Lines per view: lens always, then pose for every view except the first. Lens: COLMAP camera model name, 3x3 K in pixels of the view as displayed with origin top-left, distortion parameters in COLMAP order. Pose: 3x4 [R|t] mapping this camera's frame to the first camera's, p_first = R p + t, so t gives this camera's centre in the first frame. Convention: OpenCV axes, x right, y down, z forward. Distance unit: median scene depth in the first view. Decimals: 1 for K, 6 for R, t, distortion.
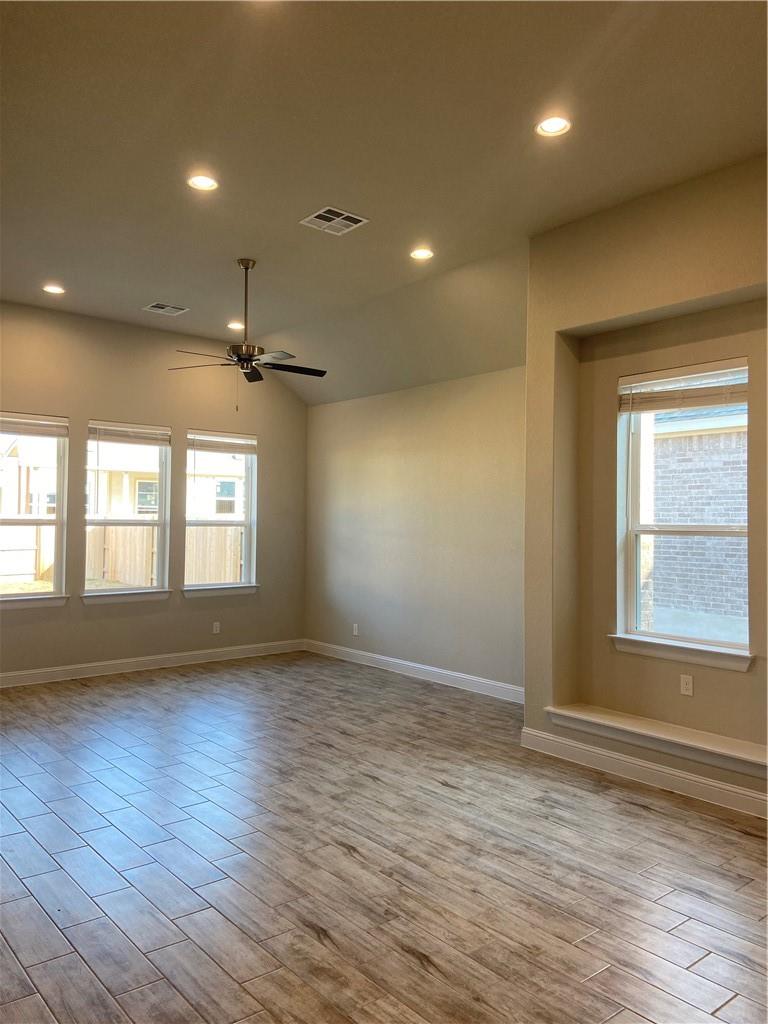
lens RADIAL K [[770.5, 0, 384.0], [0, 770.5, 512.0], [0, 0, 1]] dist [0.010039, -0.010368]
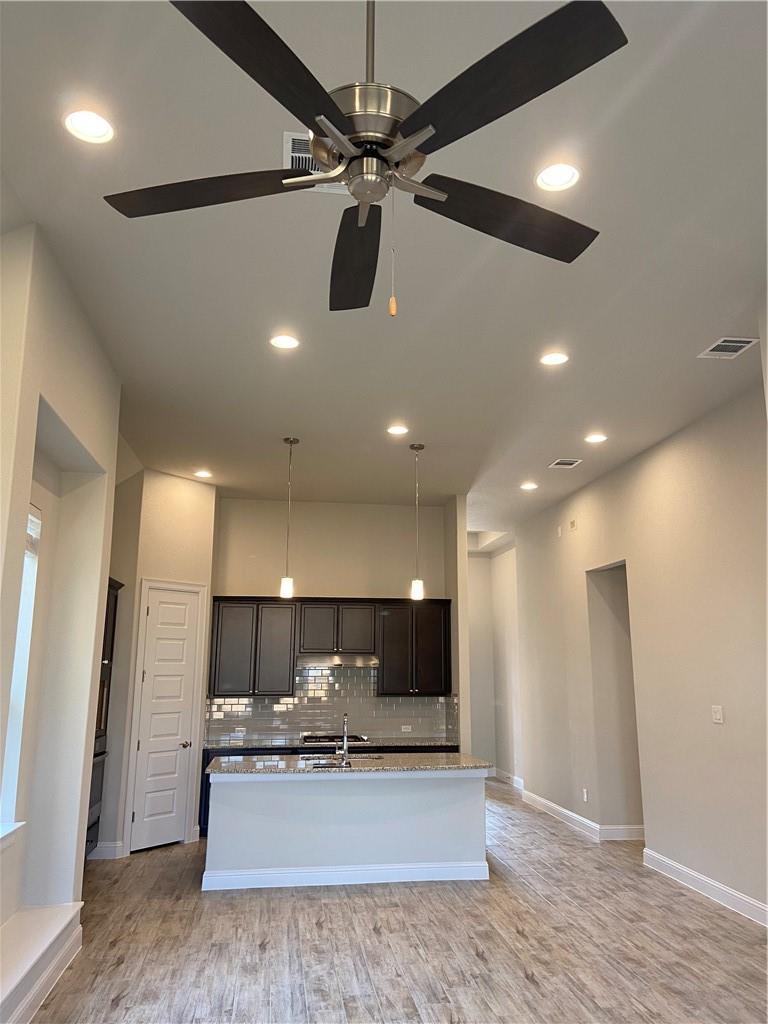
lens RADIAL K [[770.5, 0, 384.0], [0, 770.5, 512.0], [0, 0, 1]] dist [0.010039, -0.010368]
pose [[-0.849687, 0.093354, 0.518958, -0.579289], [-0.020981, 0.977437, -0.210181, 0.002748], [-0.526870, -0.189476, -0.828557, 2.132316]]
